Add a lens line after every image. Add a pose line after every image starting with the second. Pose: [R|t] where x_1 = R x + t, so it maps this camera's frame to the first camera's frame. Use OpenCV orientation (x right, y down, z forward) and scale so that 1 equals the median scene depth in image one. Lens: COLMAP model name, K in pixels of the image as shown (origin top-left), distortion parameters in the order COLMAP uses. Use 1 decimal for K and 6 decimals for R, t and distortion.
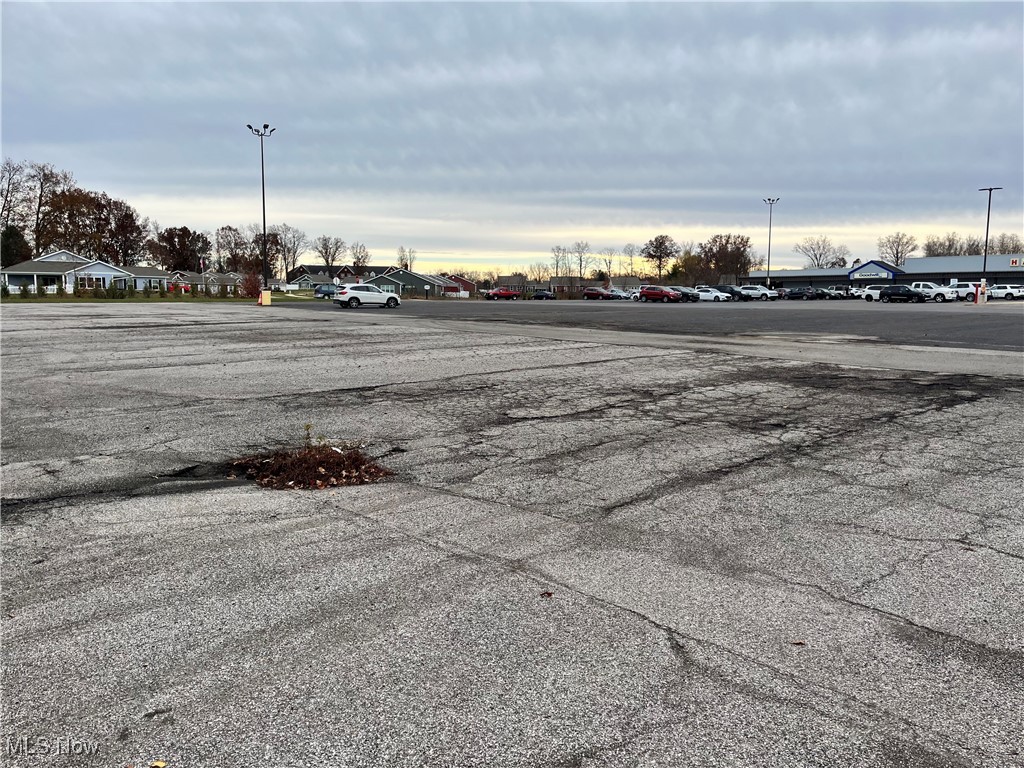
lens RADIAL K [[767.9, 0, 523.1], [0, 767.9, 389.7], [0, 0, 1]] dist [0.050784, -0.071569]
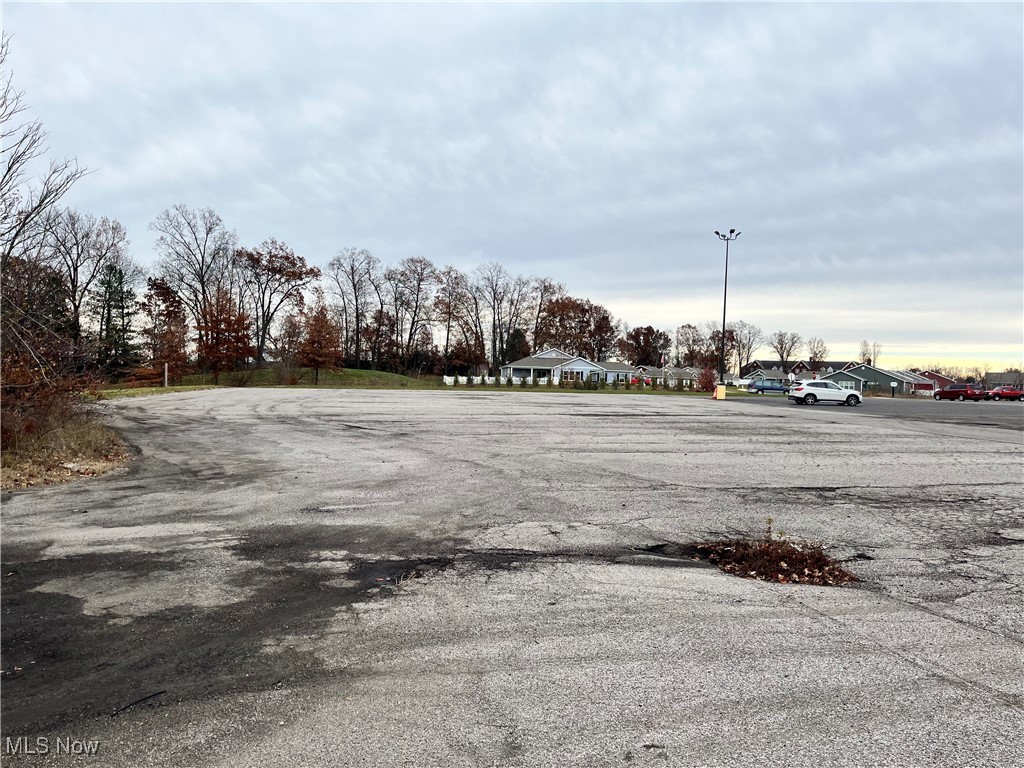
lens RADIAL K [[767.9, 0, 512.1], [0, 767.9, 405.4], [0, 0, 1]] dist [0.050784, -0.071569]
pose [[0.836133, 0.033379, -0.547510, -0.004765], [-0.088739, 0.993230, -0.074966, 0.001637], [0.541301, 0.111268, 0.833434, -0.031339]]
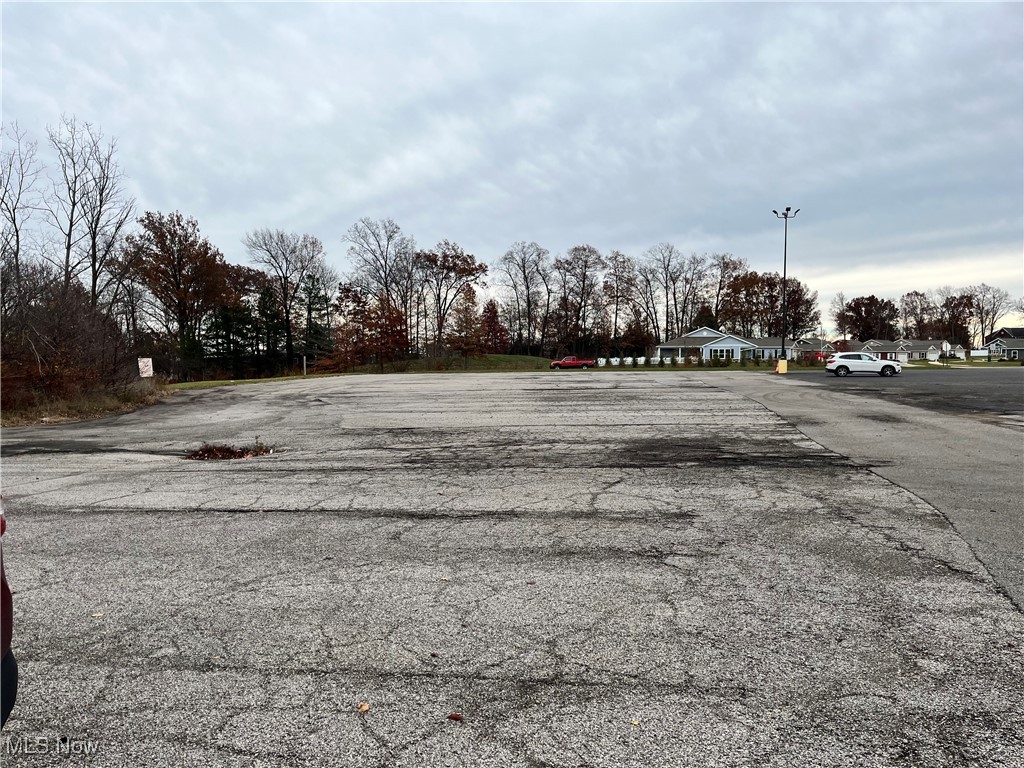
lens RADIAL K [[767.9, 0, 508.8], [0, 767.9, 408.6], [0, 0, 1]] dist [0.050784, -0.071569]
pose [[0.634250, 0.039760, -0.772105, 0.937216], [-0.087797, 0.995920, -0.020836, -0.022438], [0.768127, 0.081004, 0.635153, 0.141780]]
